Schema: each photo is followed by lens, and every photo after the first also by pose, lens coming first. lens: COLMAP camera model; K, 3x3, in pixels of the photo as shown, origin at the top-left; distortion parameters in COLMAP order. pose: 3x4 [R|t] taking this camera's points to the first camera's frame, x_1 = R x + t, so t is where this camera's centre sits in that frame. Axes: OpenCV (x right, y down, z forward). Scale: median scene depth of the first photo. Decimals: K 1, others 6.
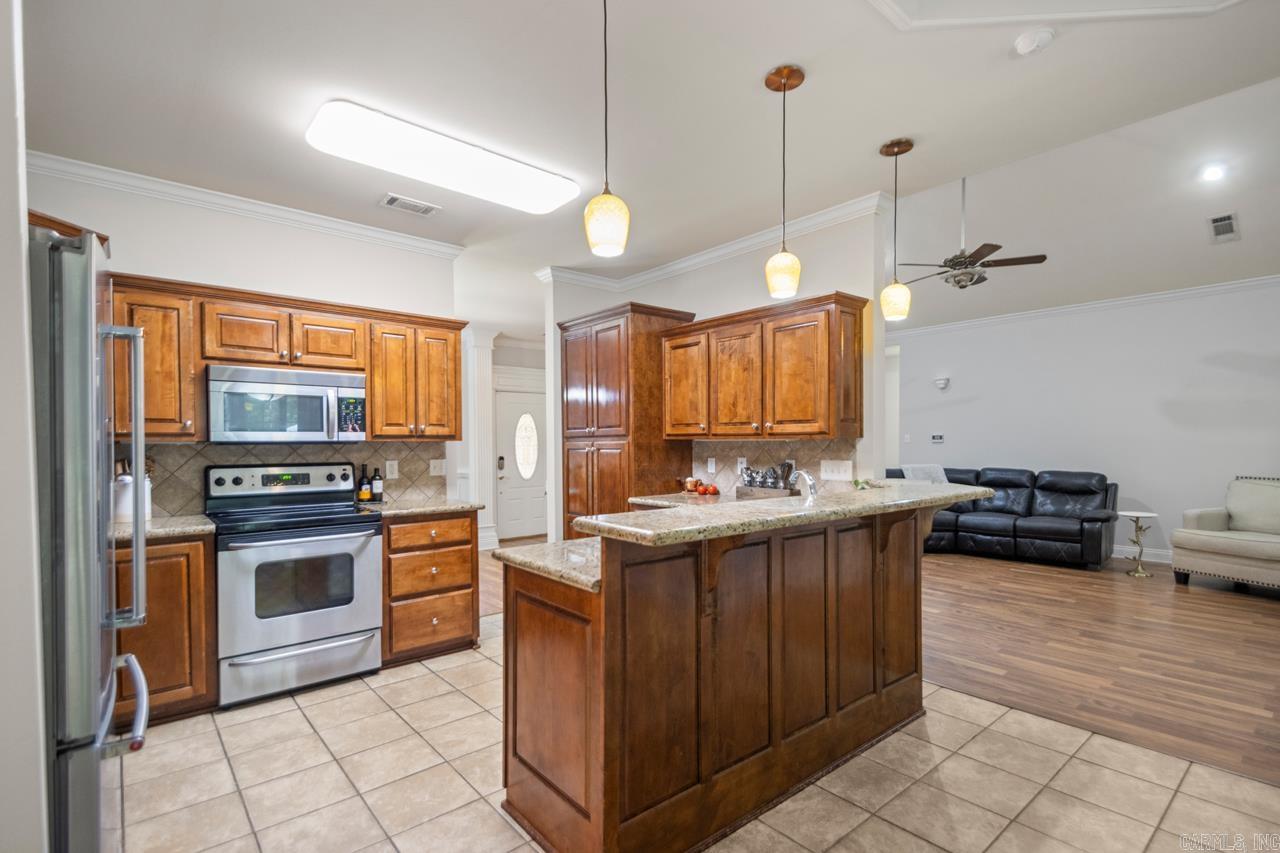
lens RADIAL K [[601.6, 0, 654.9], [0, 601.6, 448.1], [0, 0, 1]] dist [0.043247, -0.021390]
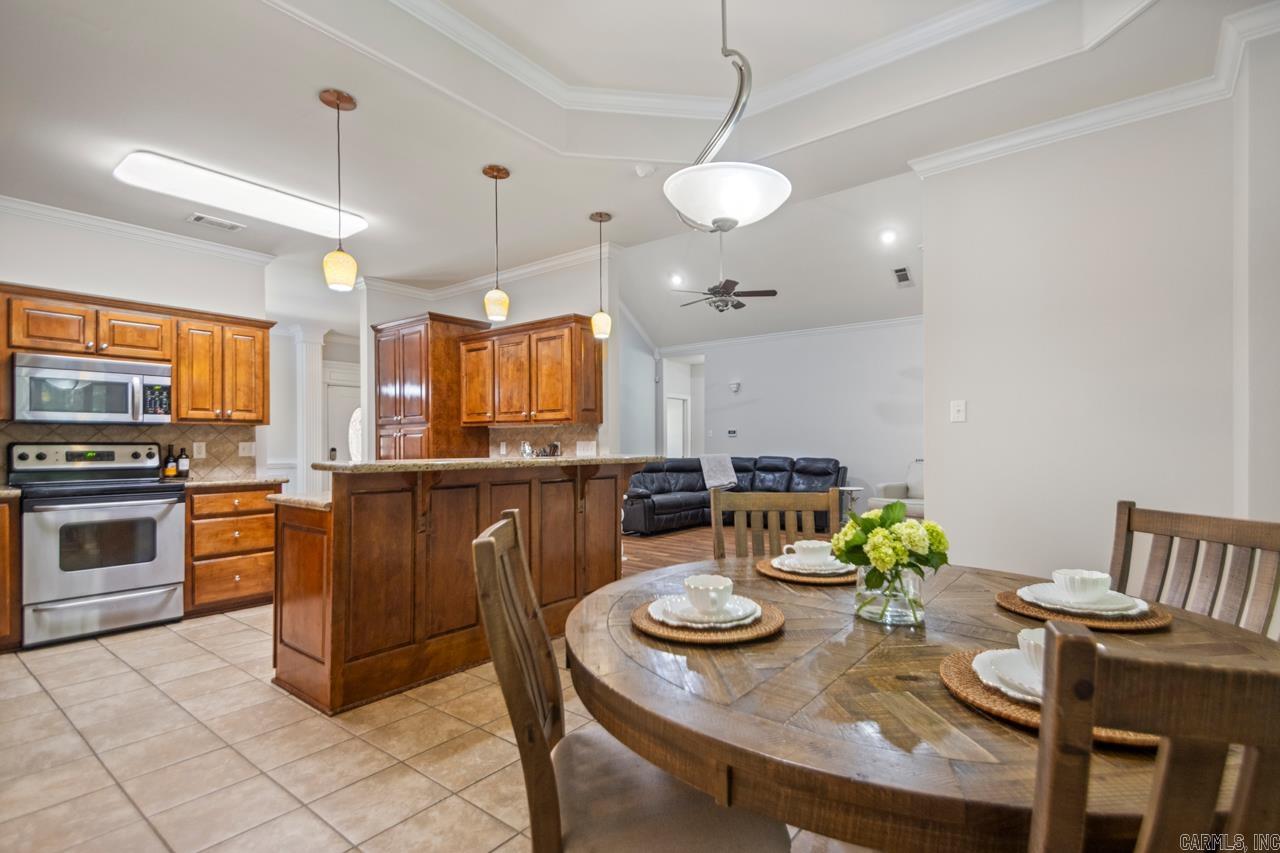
lens RADIAL K [[601.6, 0, 658.2], [0, 601.6, 440.3], [0, 0, 1]] dist [0.043247, -0.021390]
pose [[0.979960, 0.002855, 0.199176, 0.191952], [0.000338, 0.999872, -0.015993, 0.039510], [-0.199196, 0.015740, 0.979833, -0.313055]]
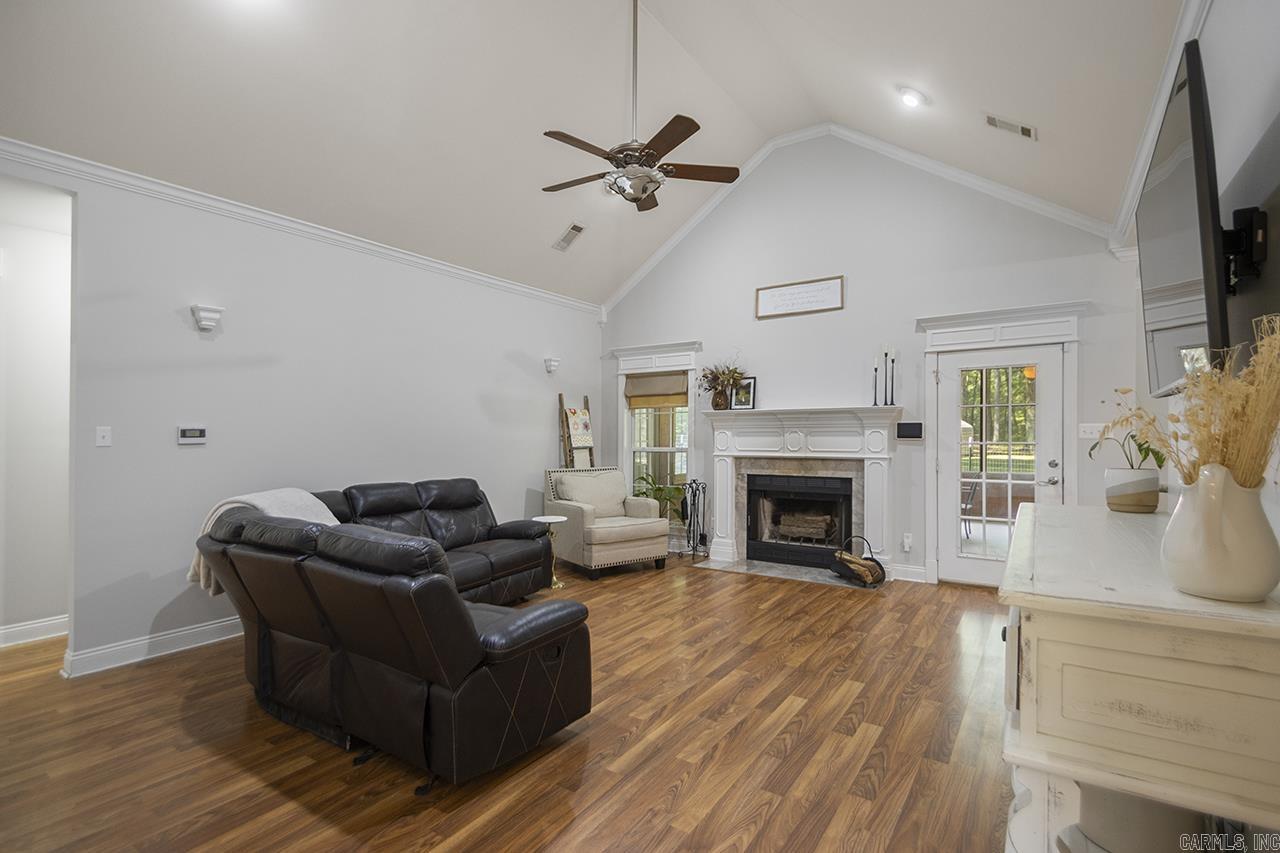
lens RADIAL K [[601.6, 0, 651.5], [0, 601.6, 430.9], [0, 0, 1]] dist [0.043247, -0.021390]
pose [[-0.277778, 0.006850, 0.960621, -0.181701], [0.018437, 0.999828, -0.001798, -0.031078], [-0.960468, 0.017211, -0.277856, 1.767397]]
